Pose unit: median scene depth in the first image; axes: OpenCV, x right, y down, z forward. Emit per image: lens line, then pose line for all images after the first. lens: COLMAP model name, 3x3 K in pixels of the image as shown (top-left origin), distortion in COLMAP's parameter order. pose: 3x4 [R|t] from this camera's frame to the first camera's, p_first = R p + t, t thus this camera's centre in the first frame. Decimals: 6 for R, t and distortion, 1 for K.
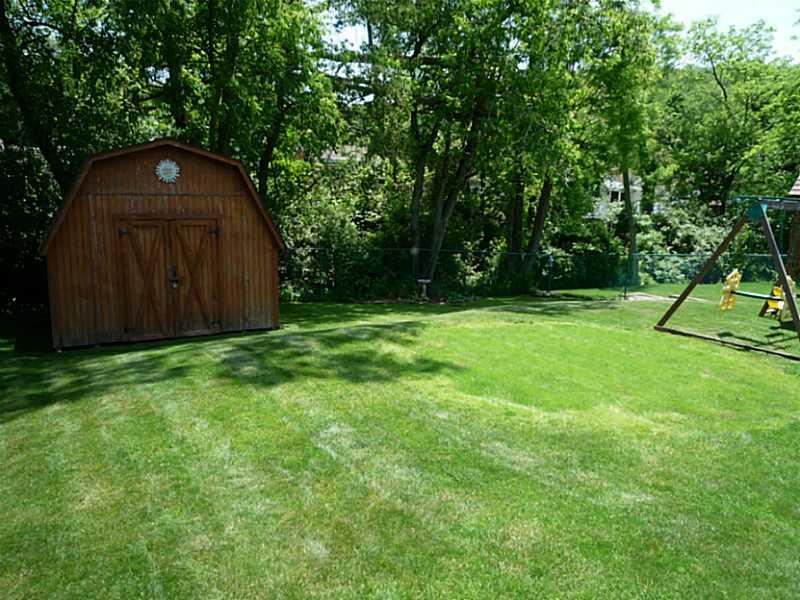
lens RADIAL K [[610.3, 0, 402.8], [0, 610.3, 302.0], [0, 0, 1]] dist [-0.017608, -0.016192]
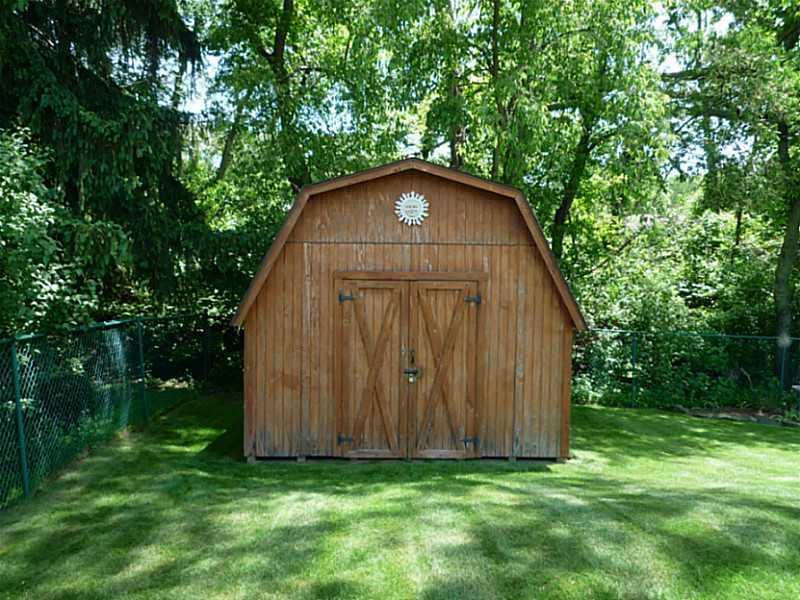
lens RADIAL K [[610.3, 0, 402.8], [0, 610.3, 302.5], [0, 0, 1]] dist [-0.017608, -0.016192]
pose [[0.889413, 0.019239, -0.456700, -0.053167], [-0.077394, 0.991027, -0.108976, -0.023664], [0.450505, 0.132271, 0.882921, 0.258445]]
